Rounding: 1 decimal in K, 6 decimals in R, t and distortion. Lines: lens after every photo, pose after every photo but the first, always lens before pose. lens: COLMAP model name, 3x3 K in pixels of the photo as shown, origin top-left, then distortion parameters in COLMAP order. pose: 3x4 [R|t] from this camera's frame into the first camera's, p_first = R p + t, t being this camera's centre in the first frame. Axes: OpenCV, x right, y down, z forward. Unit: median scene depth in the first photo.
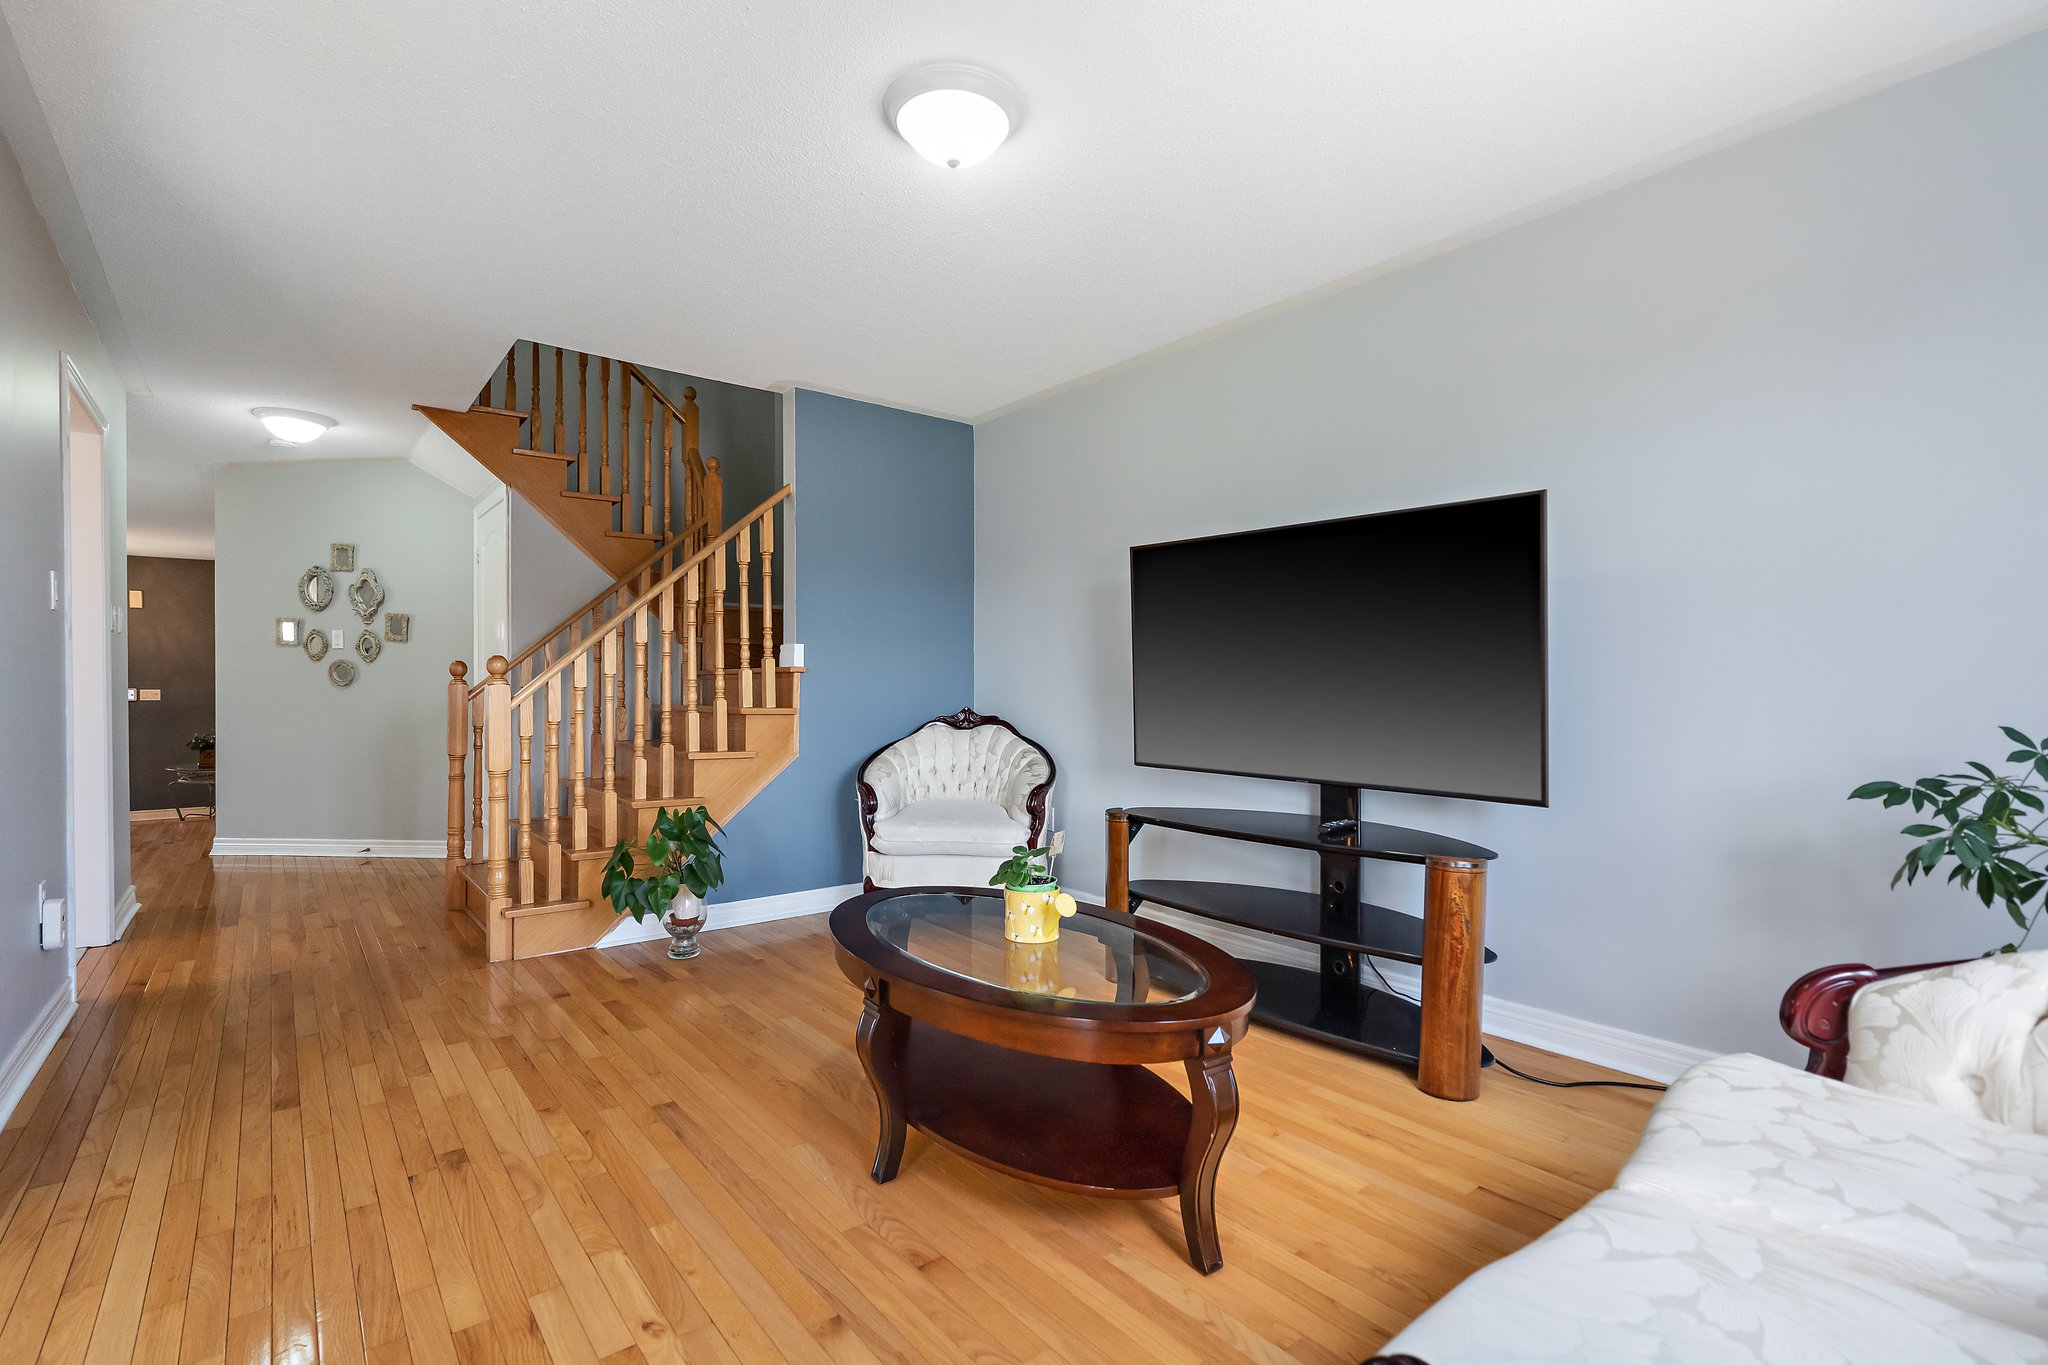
lens RADIAL K [[930.4, 0, 1008.2], [0, 930.4, 691.3], [0, 0, 1]] dist [-0.000082, -0.000224]
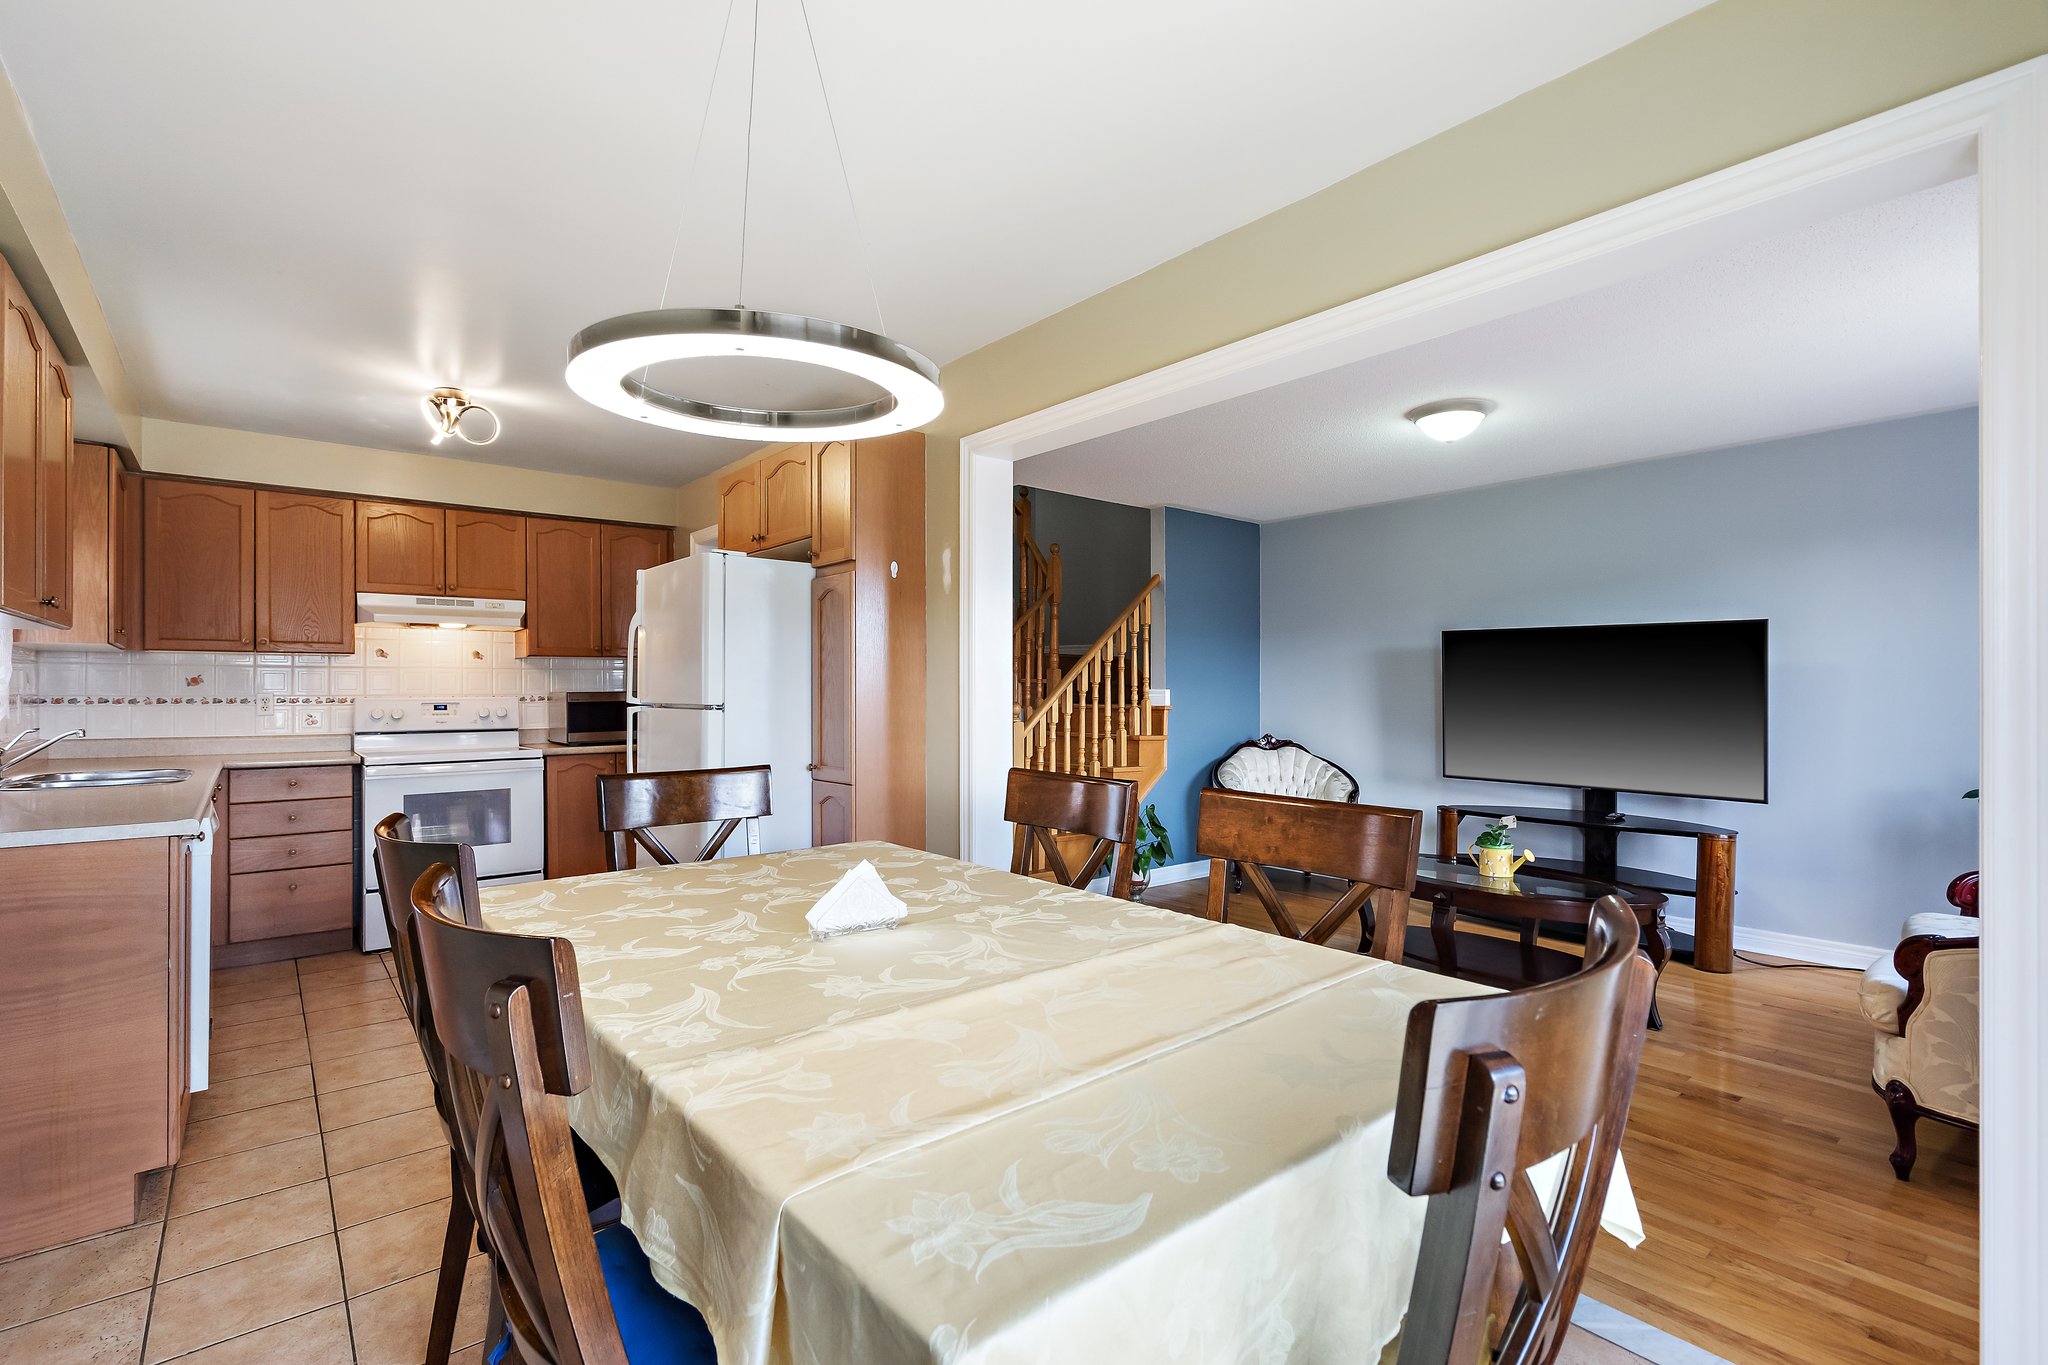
lens RADIAL K [[930.4, 0, 1008.2], [0, 930.4, 691.3], [0, 0, 1]] dist [-0.000082, -0.000224]
pose [[0.999972, 0.002093, 0.007240, -0.570658], [-0.002061, 0.999988, -0.004483, -0.049285], [-0.007249, 0.004468, 0.999964, -0.481319]]
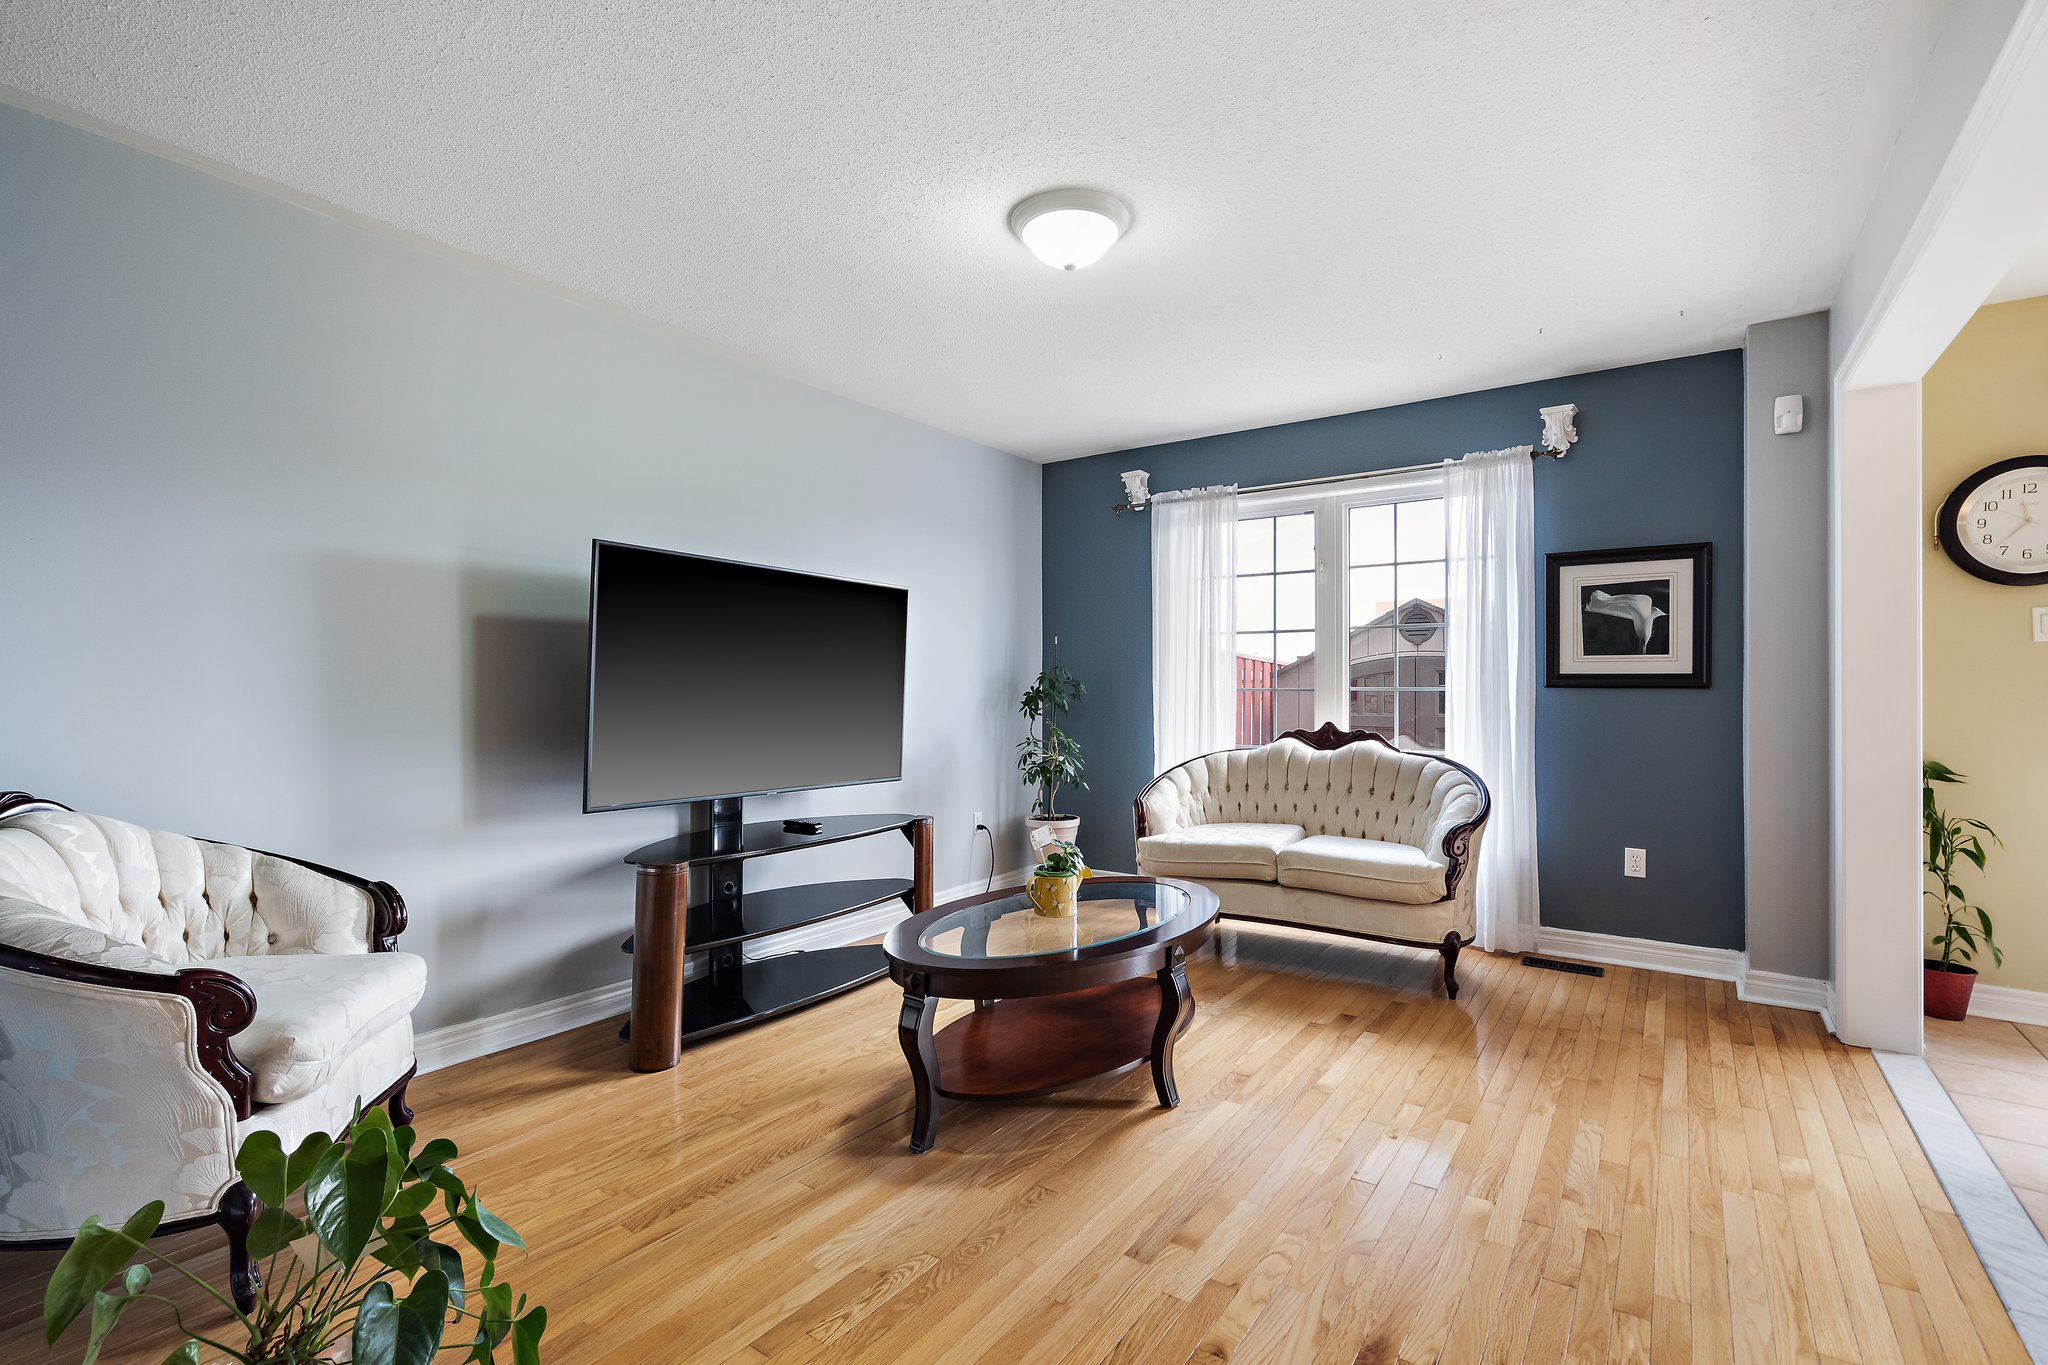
lens RADIAL K [[930.4, 0, 1008.2], [0, 930.4, 691.3], [0, 0, 1]] dist [-0.000082, -0.000224]
pose [[-0.268282, -0.000809, 0.963340, -0.725785], [0.002553, 0.999996, 0.001551, -0.025249], [-0.963337, 0.002875, -0.268279, 0.866918]]
